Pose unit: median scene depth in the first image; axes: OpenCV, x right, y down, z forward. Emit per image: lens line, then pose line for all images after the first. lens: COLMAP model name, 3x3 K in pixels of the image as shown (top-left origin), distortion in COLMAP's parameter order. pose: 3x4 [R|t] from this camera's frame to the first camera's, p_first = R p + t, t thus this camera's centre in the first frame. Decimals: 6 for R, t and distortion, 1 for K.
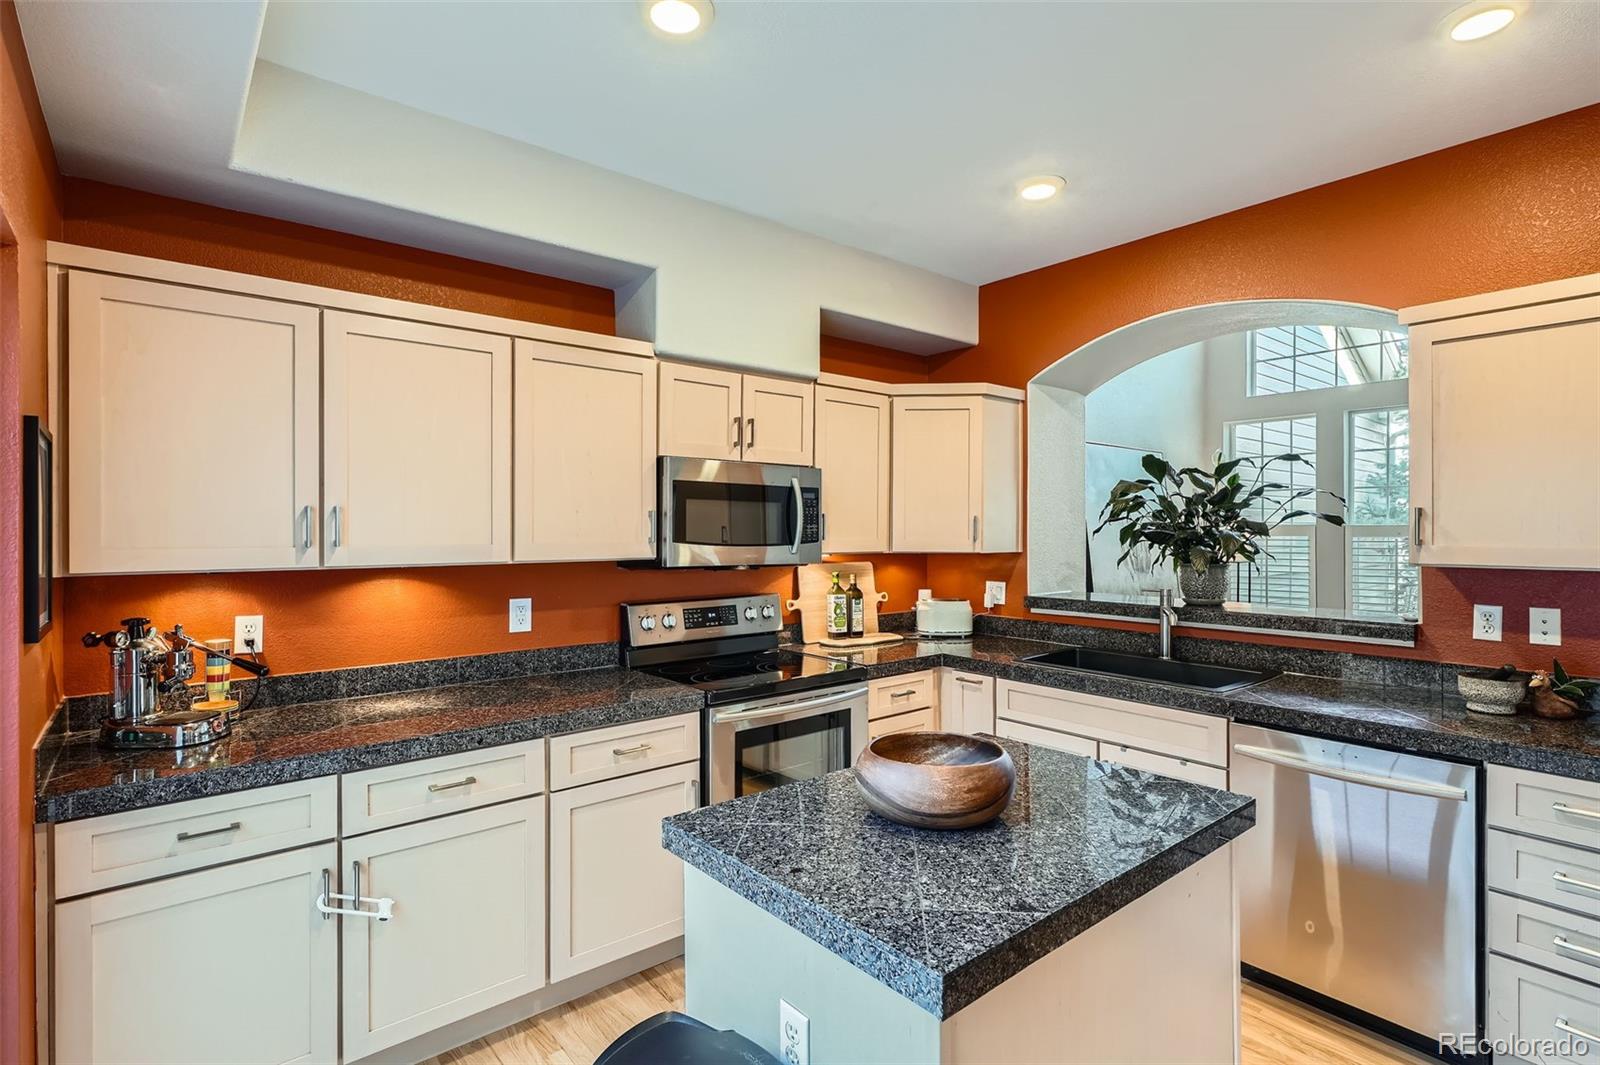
lens RADIAL K [[774.8, 0, 800.5], [0, 774.8, 535.3], [0, 0, 1]] dist [0.006172, -0.002189]
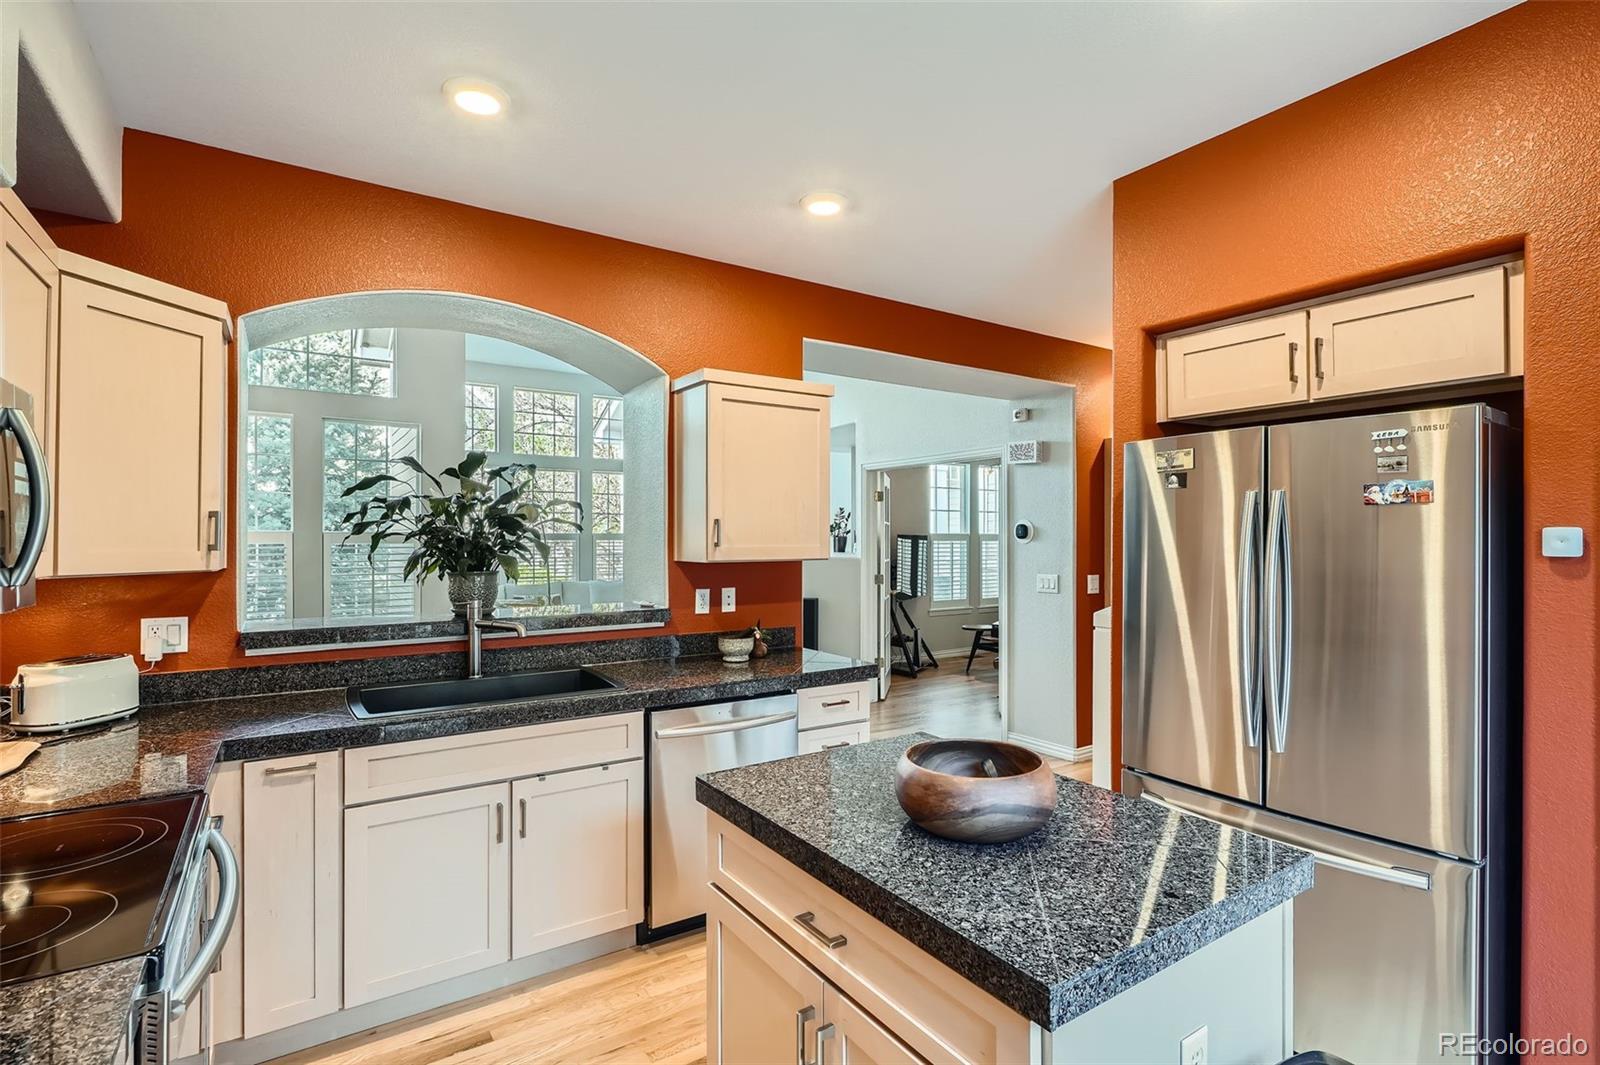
lens RADIAL K [[774.8, 0, 789.0], [0, 774.8, 535.9], [0, 0, 1]] dist [0.006172, -0.002189]
pose [[0.105790, 0.003710, 0.994382, -0.429196], [0.006781, 0.999967, -0.004452, 0.000332], [-0.994365, 0.007214, 0.105762, 0.590316]]
